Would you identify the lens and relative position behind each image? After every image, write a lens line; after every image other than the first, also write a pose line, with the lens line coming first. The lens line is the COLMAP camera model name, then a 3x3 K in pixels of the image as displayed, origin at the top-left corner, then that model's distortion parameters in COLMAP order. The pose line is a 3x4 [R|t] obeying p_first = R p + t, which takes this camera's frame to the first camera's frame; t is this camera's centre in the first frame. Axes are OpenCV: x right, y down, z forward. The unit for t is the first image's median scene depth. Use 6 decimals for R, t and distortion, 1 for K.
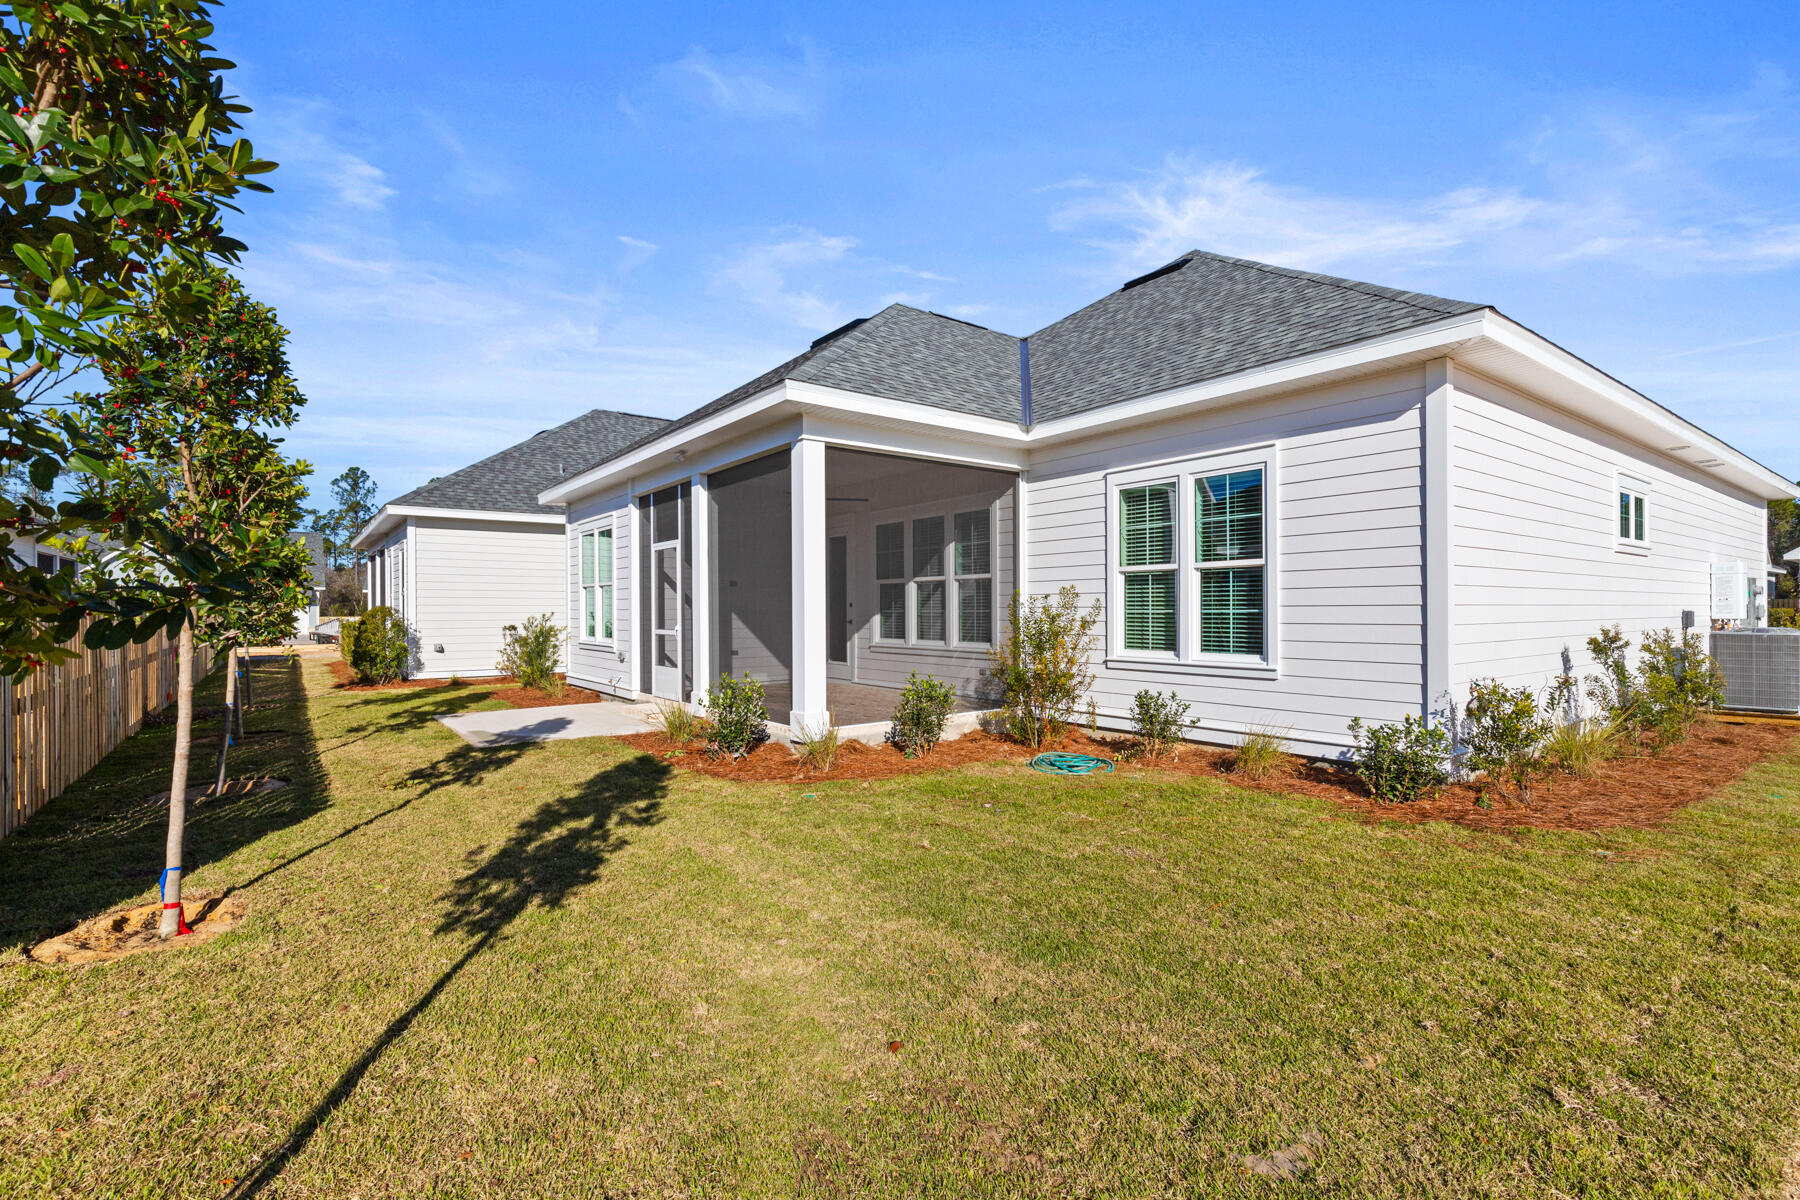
lens RADIAL K [[821.3, 0, 906.4], [0, 821.3, 613.7], [0, 0, 1]] dist [0.012440, -0.001076]
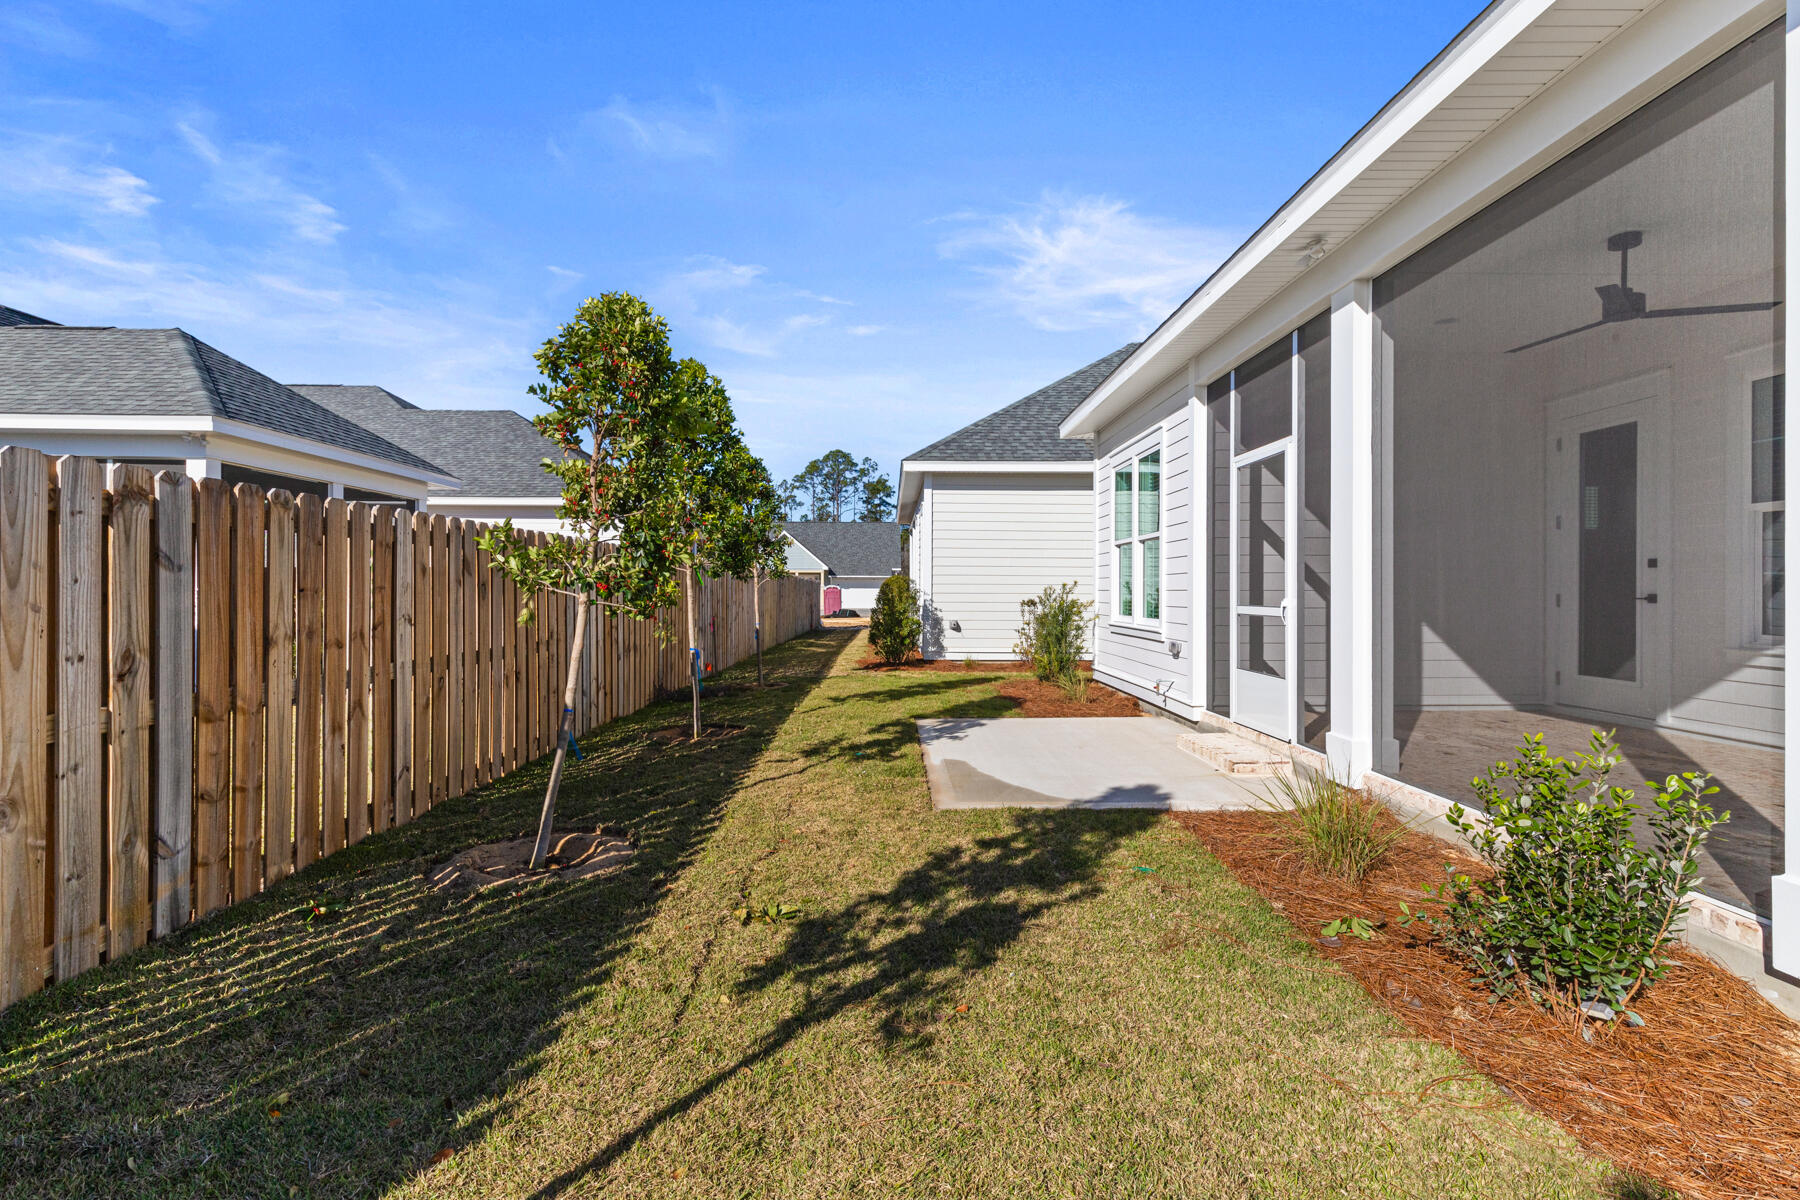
lens RADIAL K [[821.3, 0, 903.4], [0, 821.3, 597.5], [0, 0, 1]] dist [0.012440, -0.001076]
pose [[0.811187, 0.008165, -0.584730, -0.130173], [-0.005322, 0.999964, 0.006580, 0.008796], [0.584763, -0.002225, 0.811201, 0.326310]]
